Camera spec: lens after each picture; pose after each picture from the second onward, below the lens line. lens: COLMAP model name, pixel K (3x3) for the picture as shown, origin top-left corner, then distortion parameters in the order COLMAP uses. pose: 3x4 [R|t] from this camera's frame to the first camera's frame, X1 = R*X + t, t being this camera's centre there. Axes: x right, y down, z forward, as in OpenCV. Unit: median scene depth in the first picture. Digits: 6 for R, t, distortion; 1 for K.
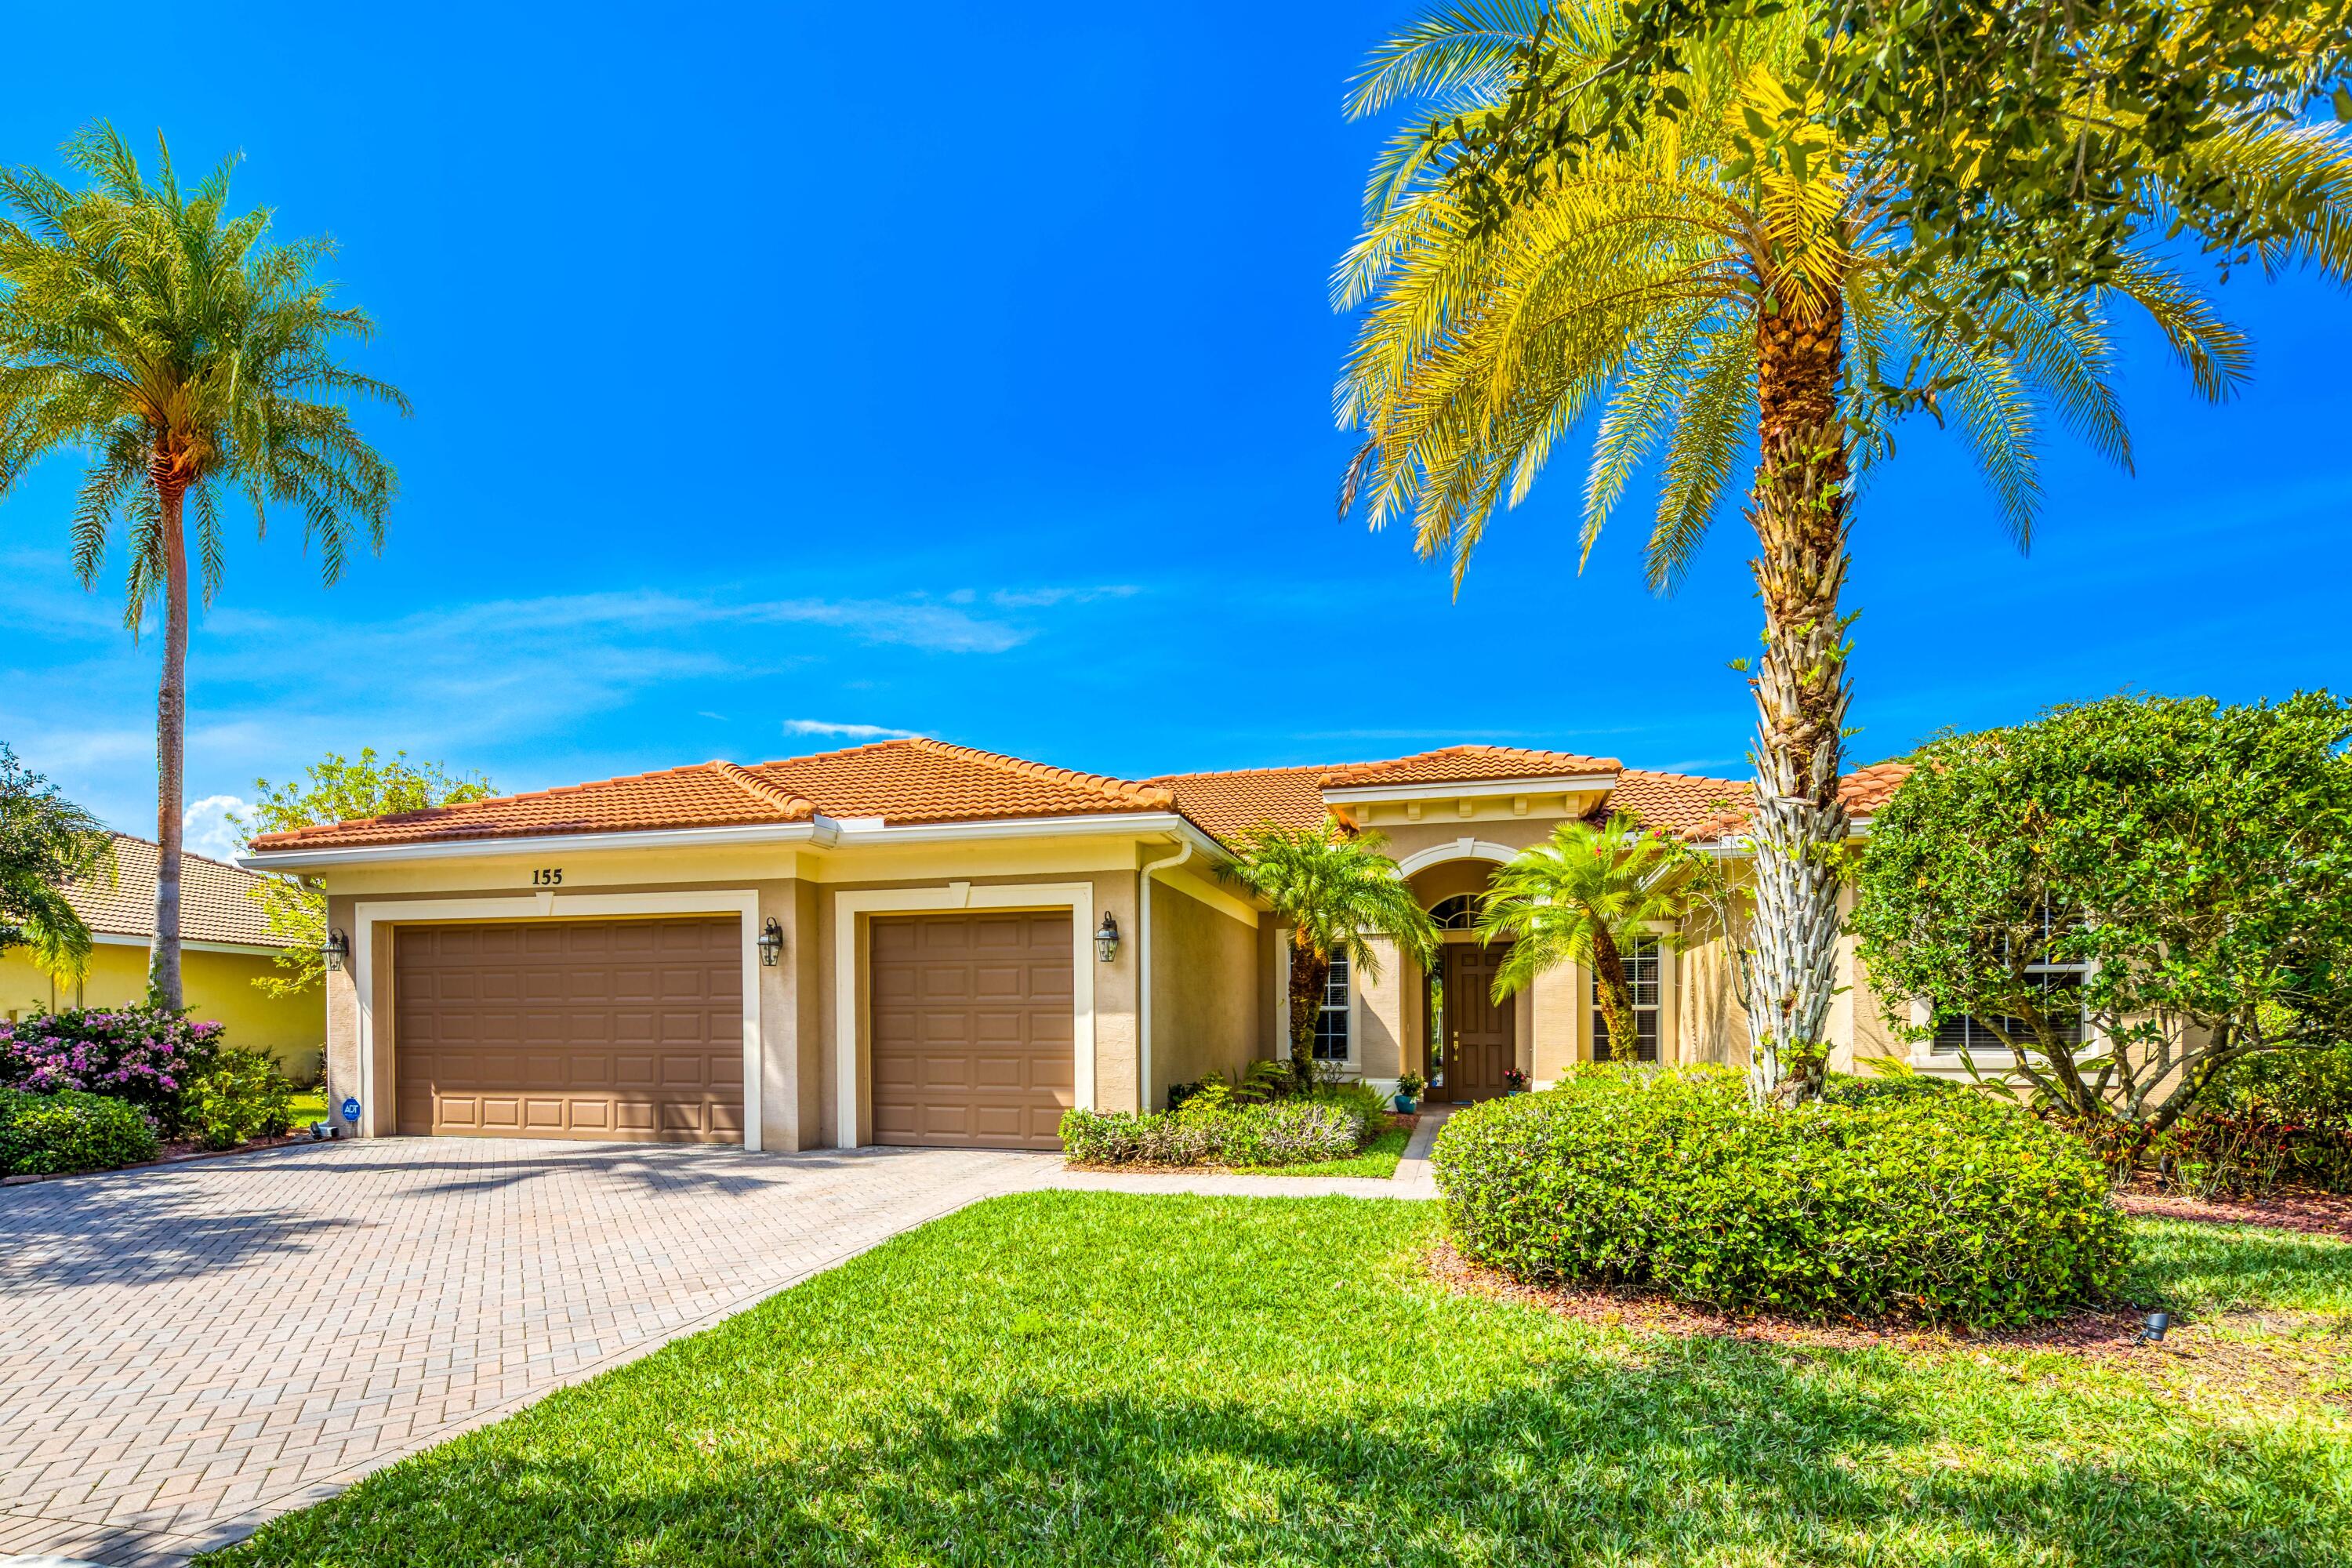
lens RADIAL K [[1171.3, 0, 1177.6], [0, 1171.3, 881.7], [0, 0, 1]] dist [0.002553, 0.000329]
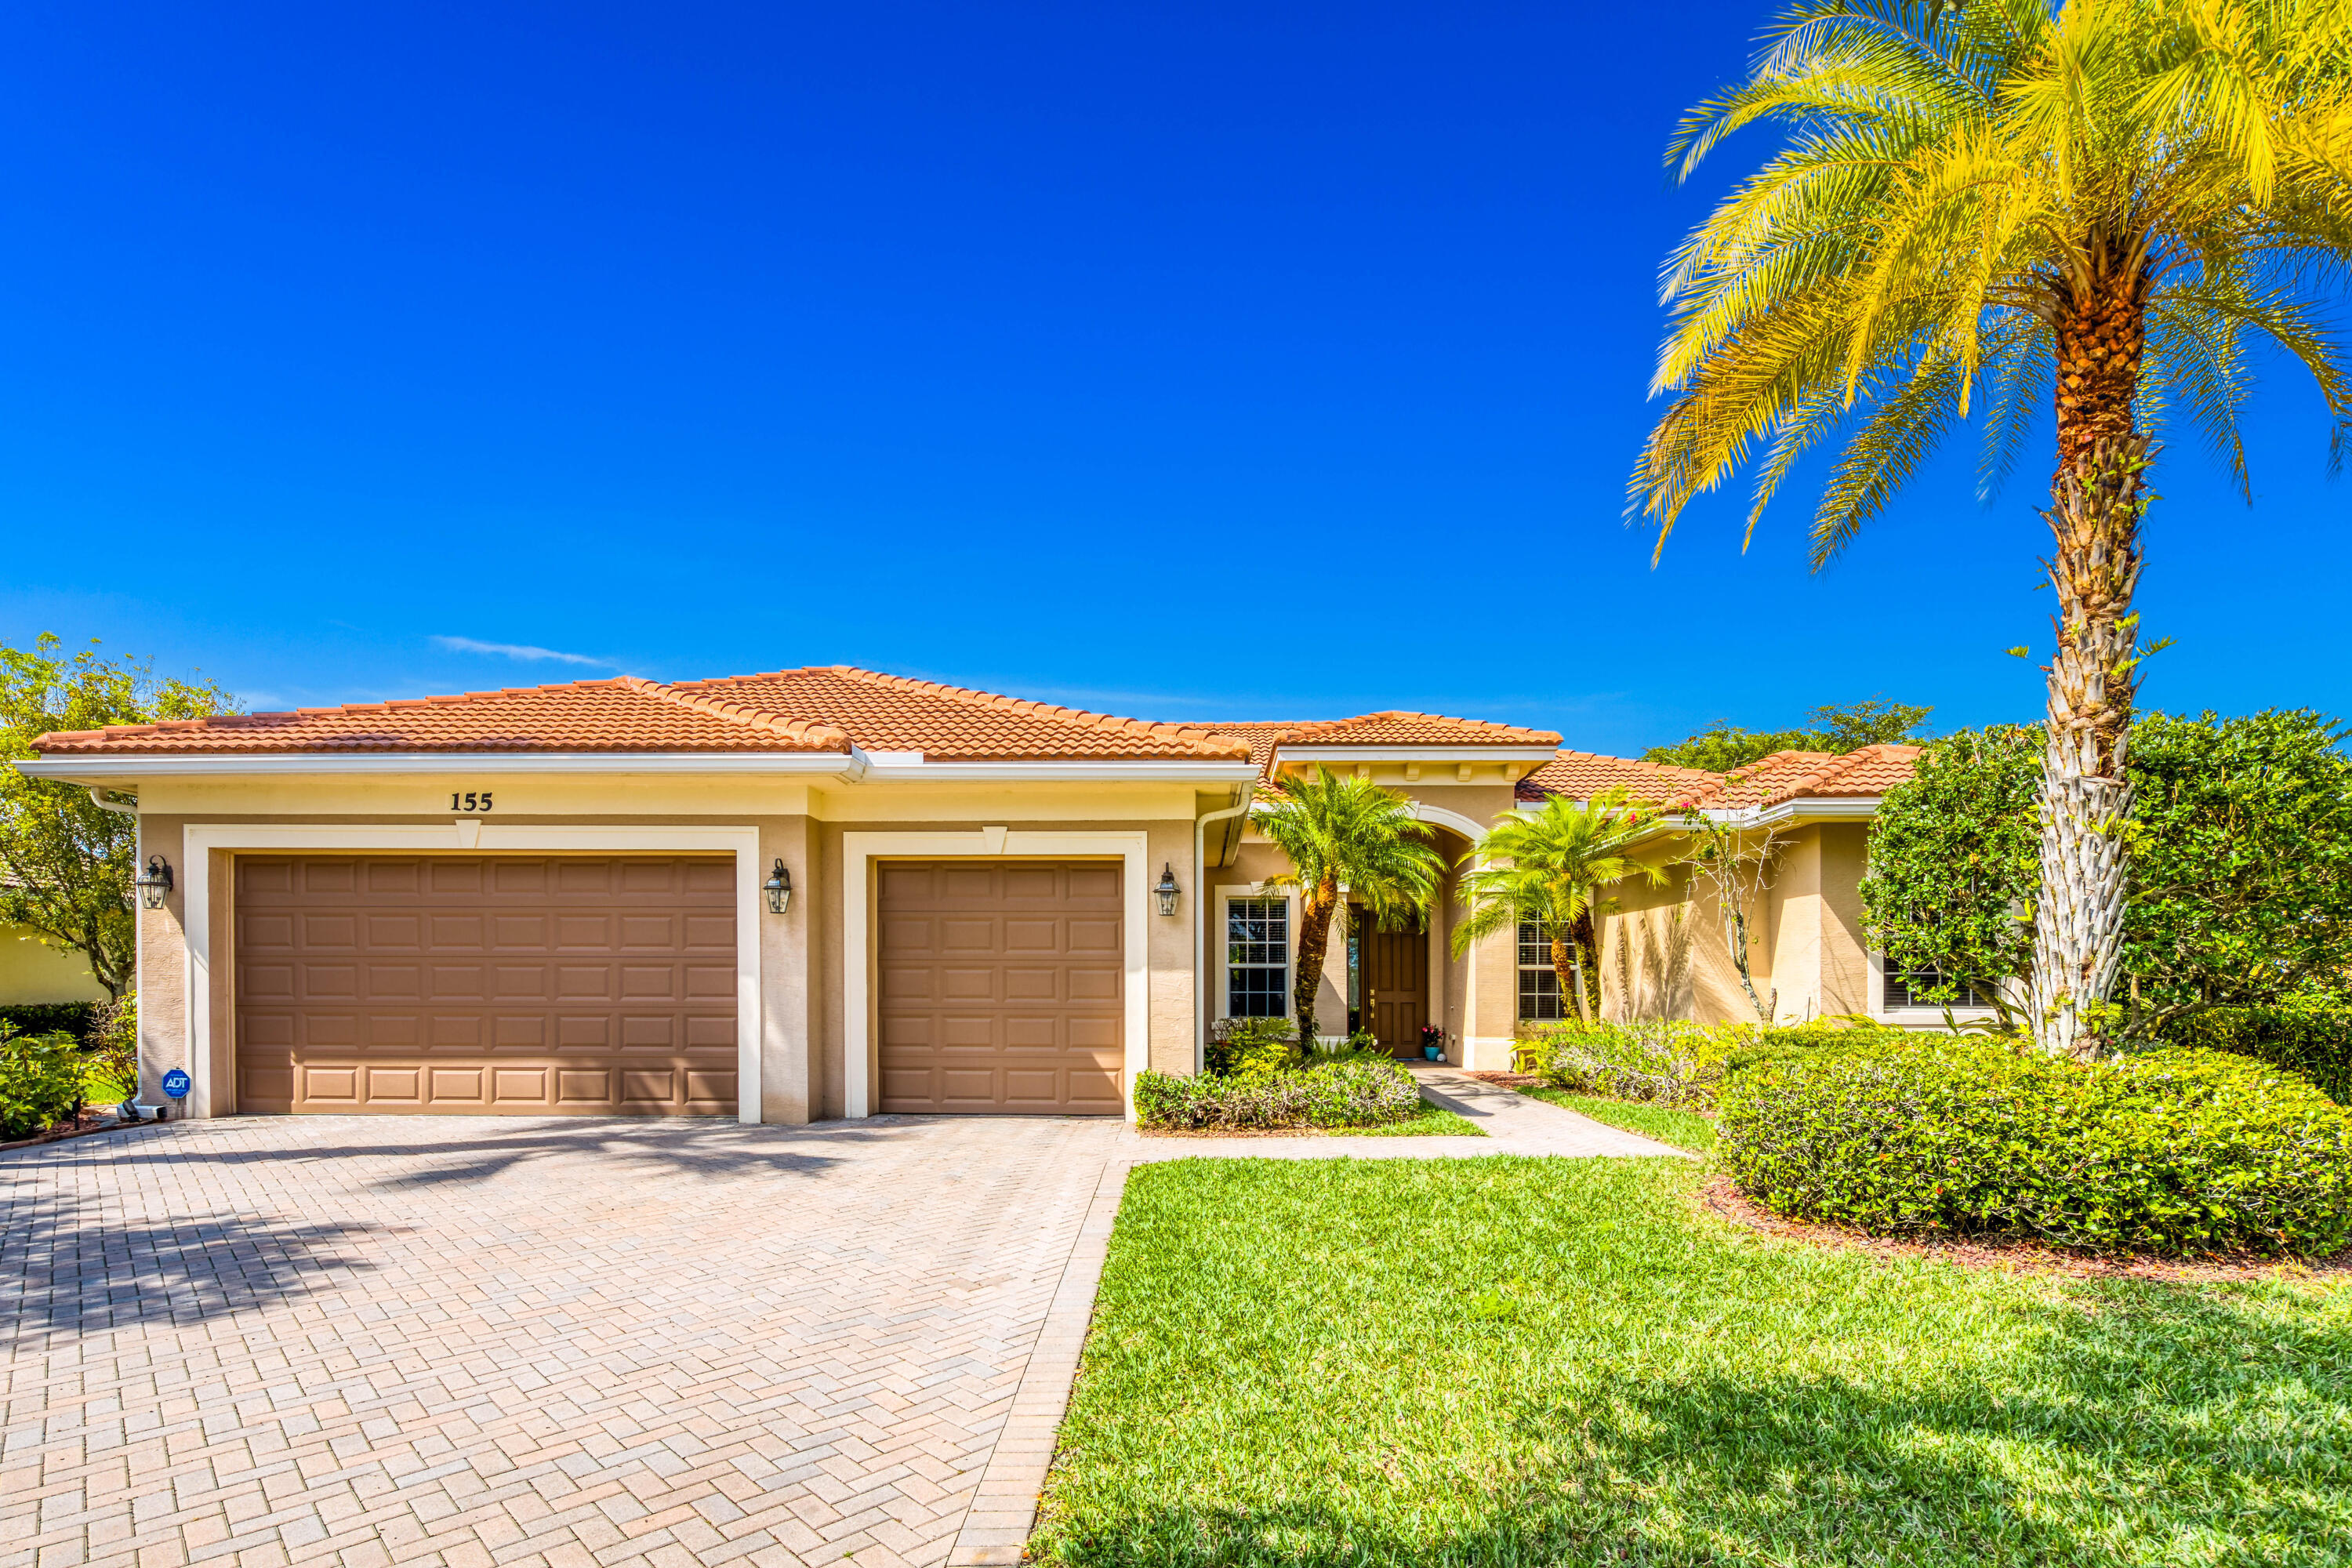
lens RADIAL K [[1173.6, 0, 1176.1], [0, 1173.6, 840.9], [0, 0, 1]] dist [0.001427, -0.000618]
pose [[0.970189, 0.033446, 0.240030, -0.277500], [-0.034049, 0.999419, -0.001639, 0.008783], [-0.239945, -0.006583, 0.970764, 0.072699]]
